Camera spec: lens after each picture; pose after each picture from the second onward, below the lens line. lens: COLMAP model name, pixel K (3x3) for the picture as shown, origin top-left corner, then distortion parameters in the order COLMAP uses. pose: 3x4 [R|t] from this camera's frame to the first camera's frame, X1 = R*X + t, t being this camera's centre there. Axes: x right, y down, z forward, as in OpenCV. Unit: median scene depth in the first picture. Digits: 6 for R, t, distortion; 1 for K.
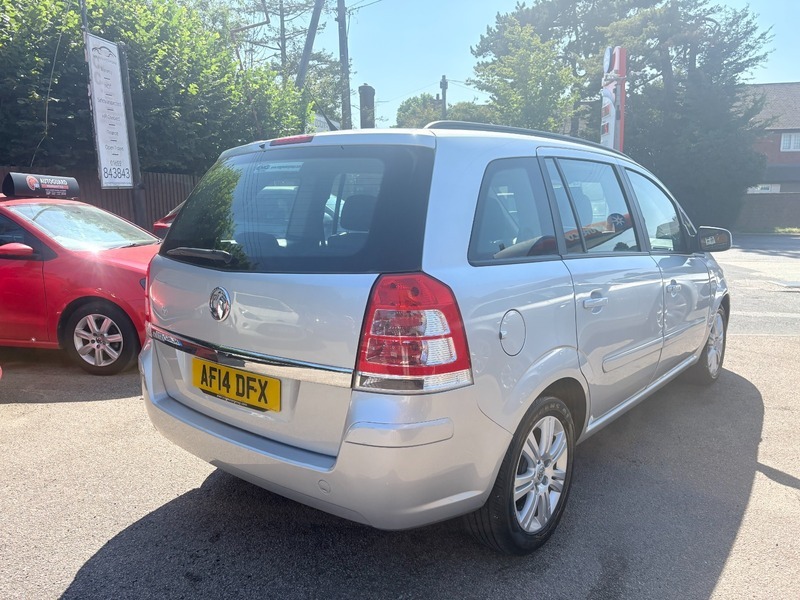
lens RADIAL K [[621.3, 0, 400.0], [0, 621.3, 300.0], [0, 0, 1]] dist [0.005318, 0.007215]
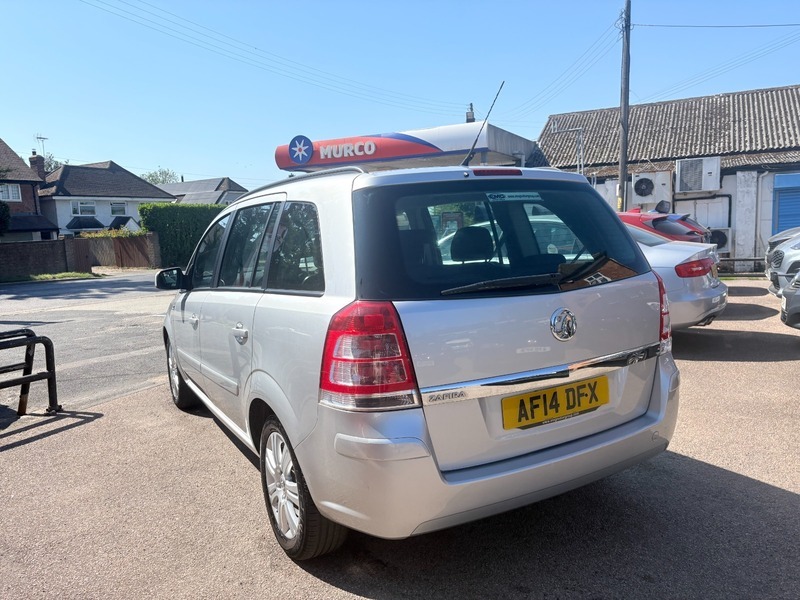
lens RADIAL K [[612.7, 0, 400.0], [0, 612.7, 300.0], [0, 0, 1]] dist [0.072739, -0.097007]
pose [[0.350679, -0.119692, 0.928815, -0.263674], [0.193571, 0.979645, 0.053158, -0.027838], [-0.916272, 0.161150, 0.366710, 0.171269]]
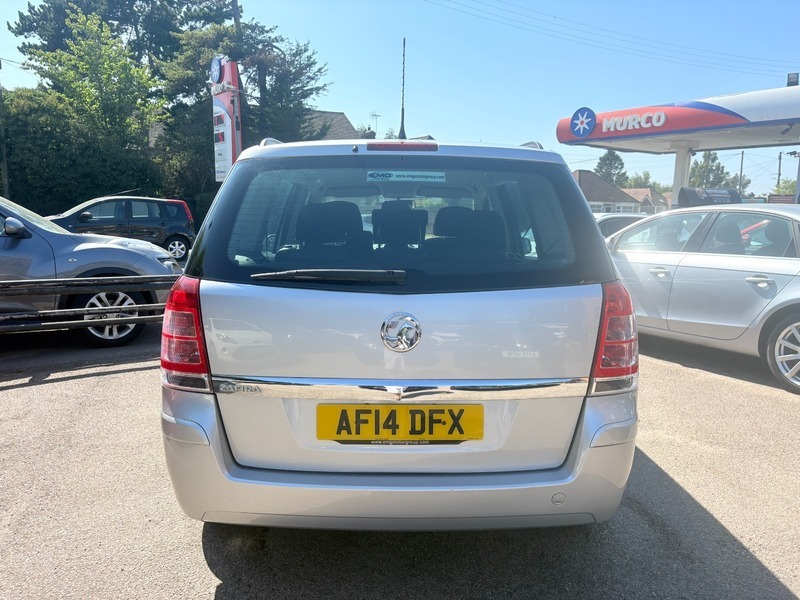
lens RADIAL K [[597.5, 0, 400.0], [0, 597.5, 300.0], [0, 0, 1]] dist [0.077762, -0.066267]
pose [[0.764213, -0.081926, 0.639740, -0.161788], [0.084096, 0.996089, 0.027102, -0.012159], [-0.639458, 0.033088, 0.768114, 0.071280]]
